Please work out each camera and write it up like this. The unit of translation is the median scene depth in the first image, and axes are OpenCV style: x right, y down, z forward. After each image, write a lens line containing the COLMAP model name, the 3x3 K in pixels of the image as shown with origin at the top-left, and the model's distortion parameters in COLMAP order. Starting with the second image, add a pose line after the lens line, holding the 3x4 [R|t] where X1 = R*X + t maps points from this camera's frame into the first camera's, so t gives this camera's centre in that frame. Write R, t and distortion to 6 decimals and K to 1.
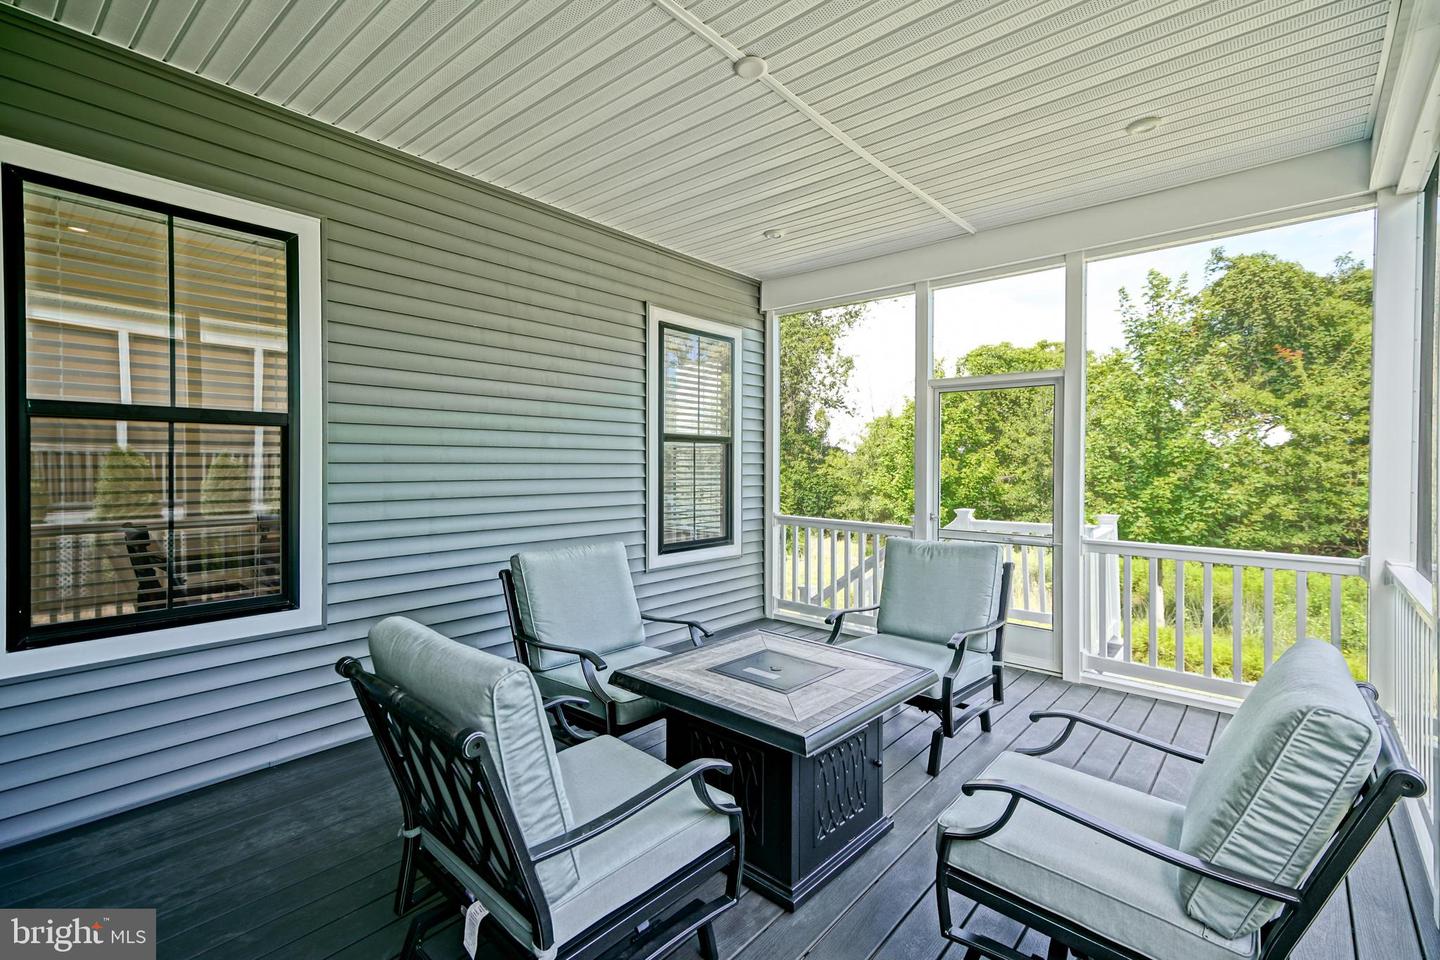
lens RADIAL K [[646.8, 0, 715.3], [0, 646.8, 479.7], [0, 0, 1]] dist [0.037856, -0.000803]
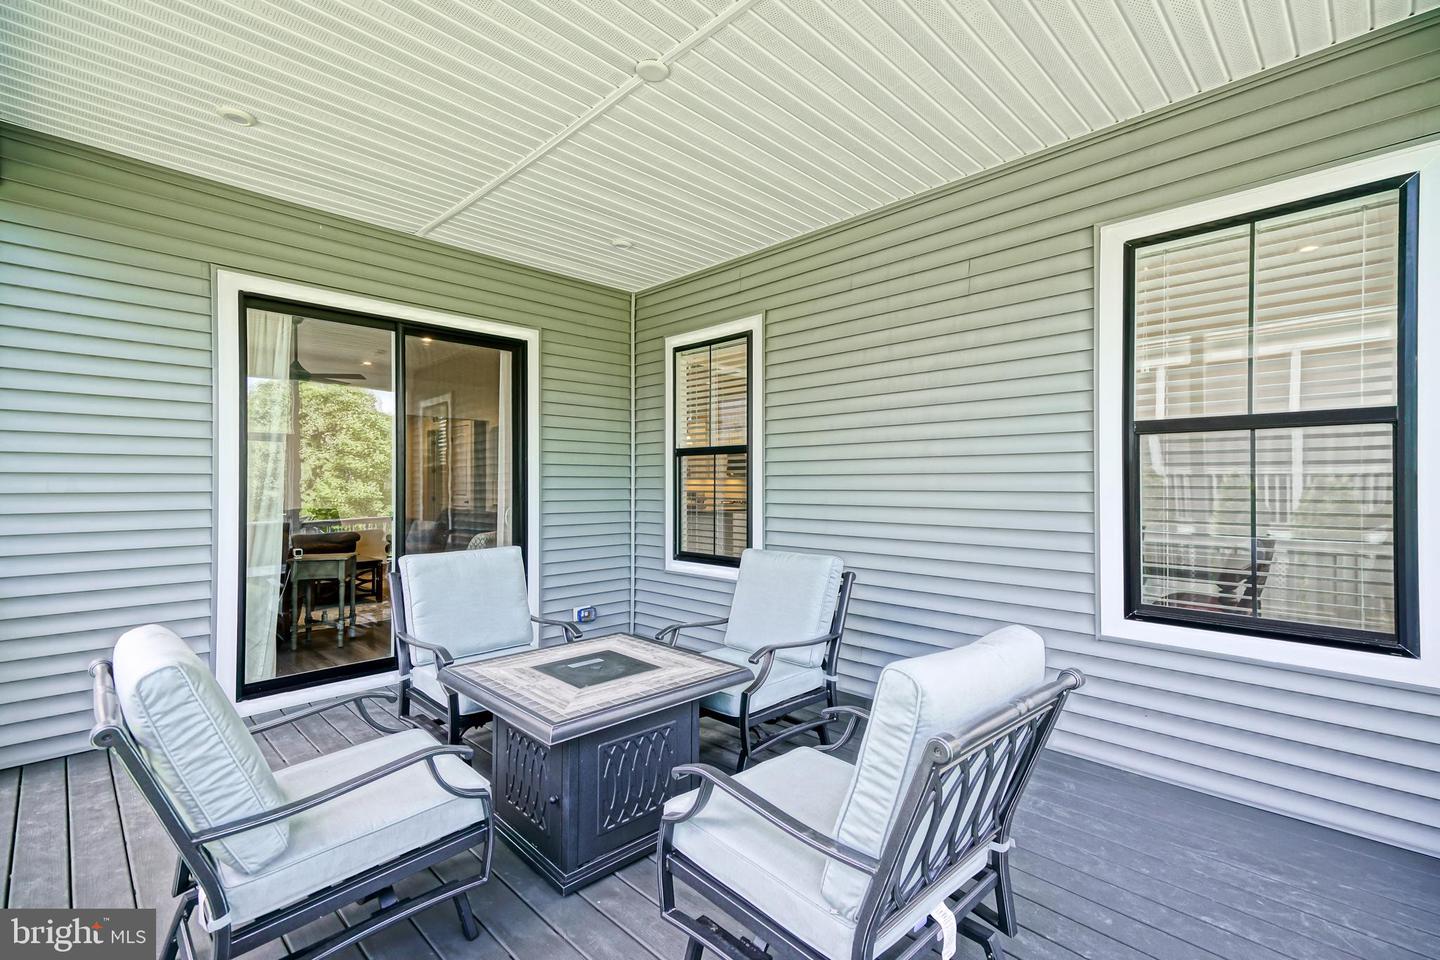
lens RADIAL K [[646.8, 0, 715.3], [0, 646.8, 479.7], [0, 0, 1]] dist [0.037856, -0.000803]
pose [[-0.074030, 0.002184, -0.997254, 0.397165], [-0.012629, 0.999915, 0.003127, -0.009380], [0.997176, 0.012826, -0.073996, 0.453339]]
